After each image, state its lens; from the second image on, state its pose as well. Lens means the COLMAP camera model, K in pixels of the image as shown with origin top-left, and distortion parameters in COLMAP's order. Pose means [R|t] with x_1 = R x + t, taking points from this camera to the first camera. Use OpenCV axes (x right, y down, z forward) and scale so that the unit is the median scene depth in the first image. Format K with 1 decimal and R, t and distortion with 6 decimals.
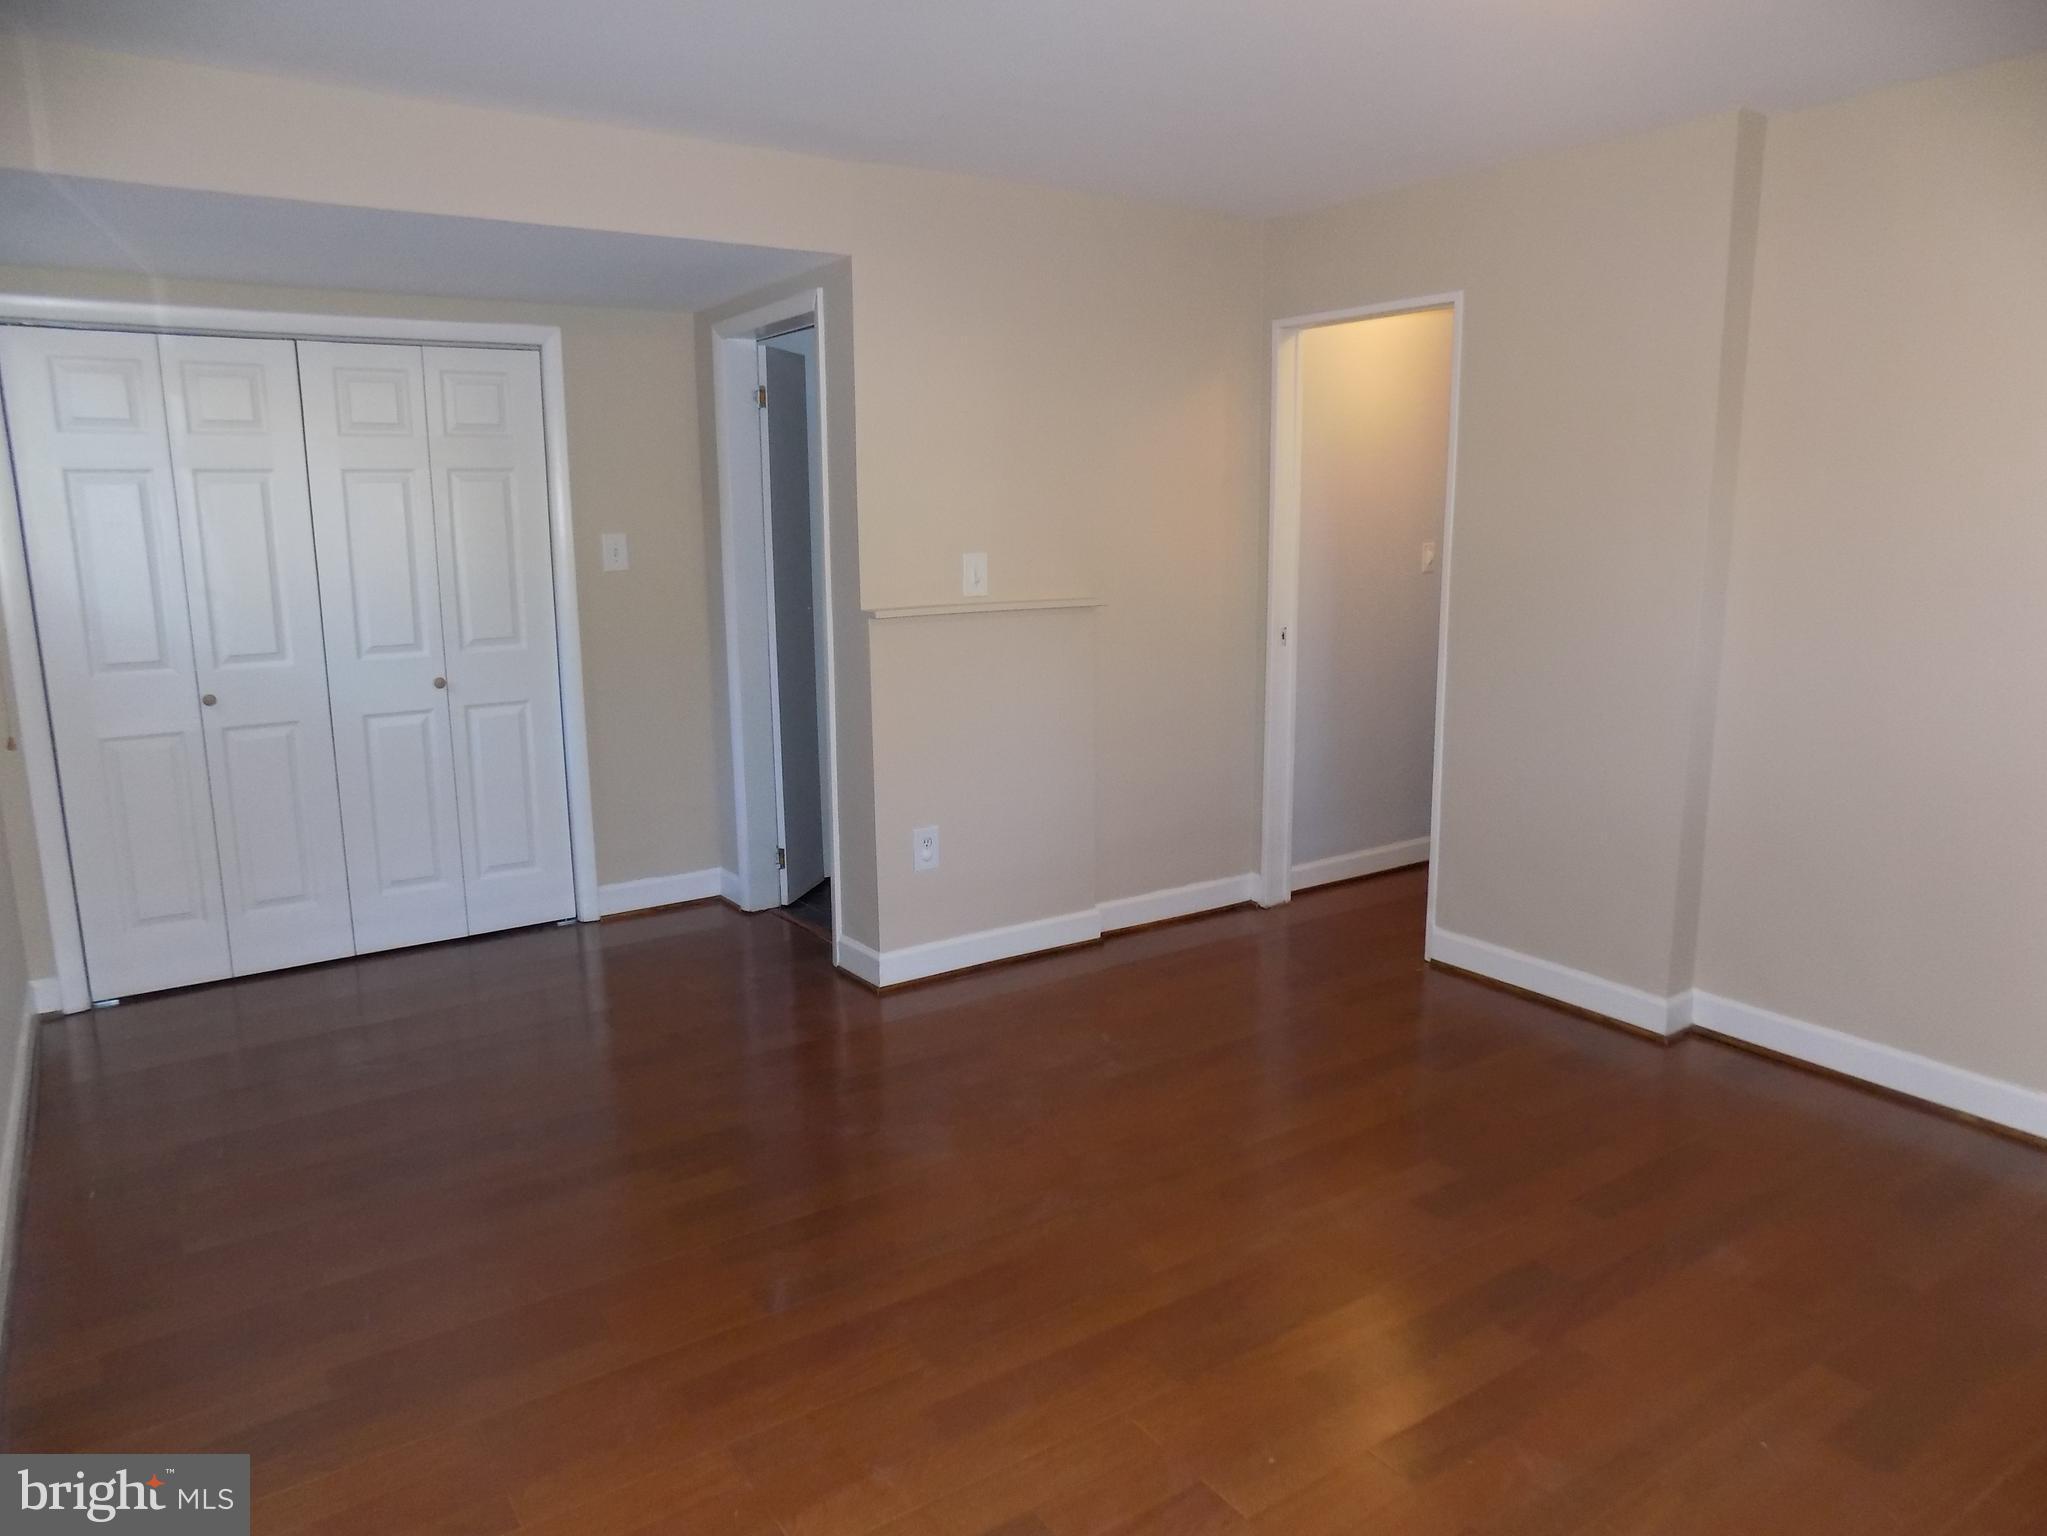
lens RADIAL K [[1372.8, 0, 1030.2], [0, 1372.8, 756.5], [0, 0, 1]] dist [-0.094981, 0.097579]
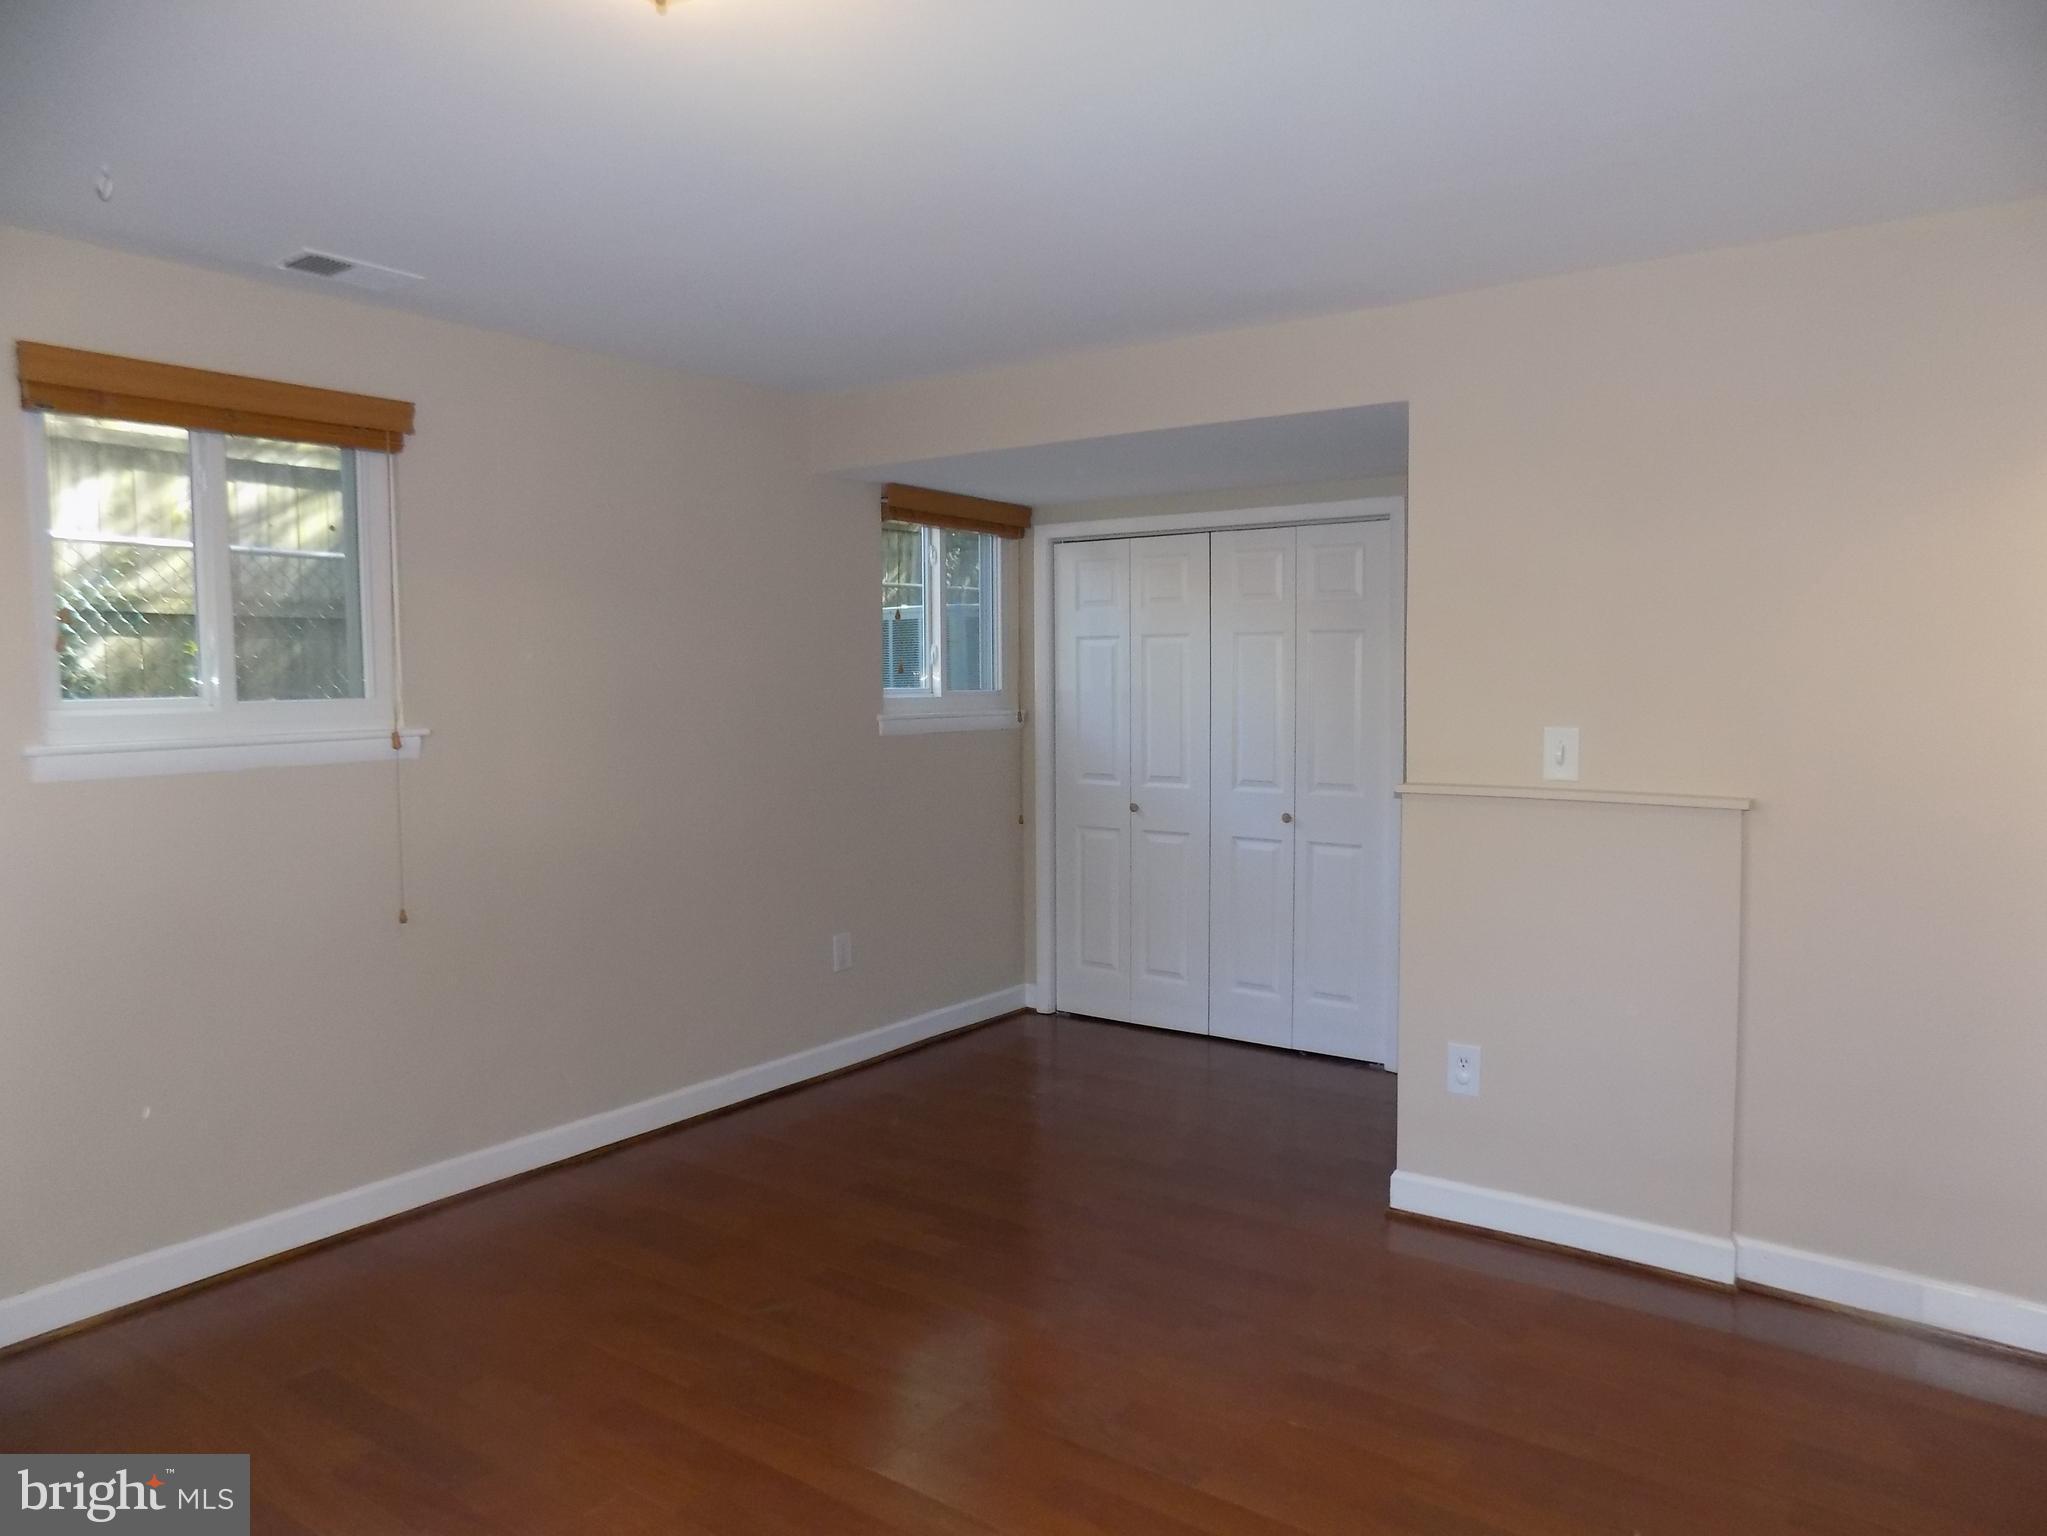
lens RADIAL K [[1372.8, 0, 1030.2], [0, 1372.8, 756.5], [0, 0, 1]] dist [-0.094981, 0.097579]
pose [[0.331450, 0.065813, -0.941175, 0.581695], [-0.171789, 0.985098, 0.008386, -0.080089], [0.927701, 0.158903, 0.337816, 0.419921]]
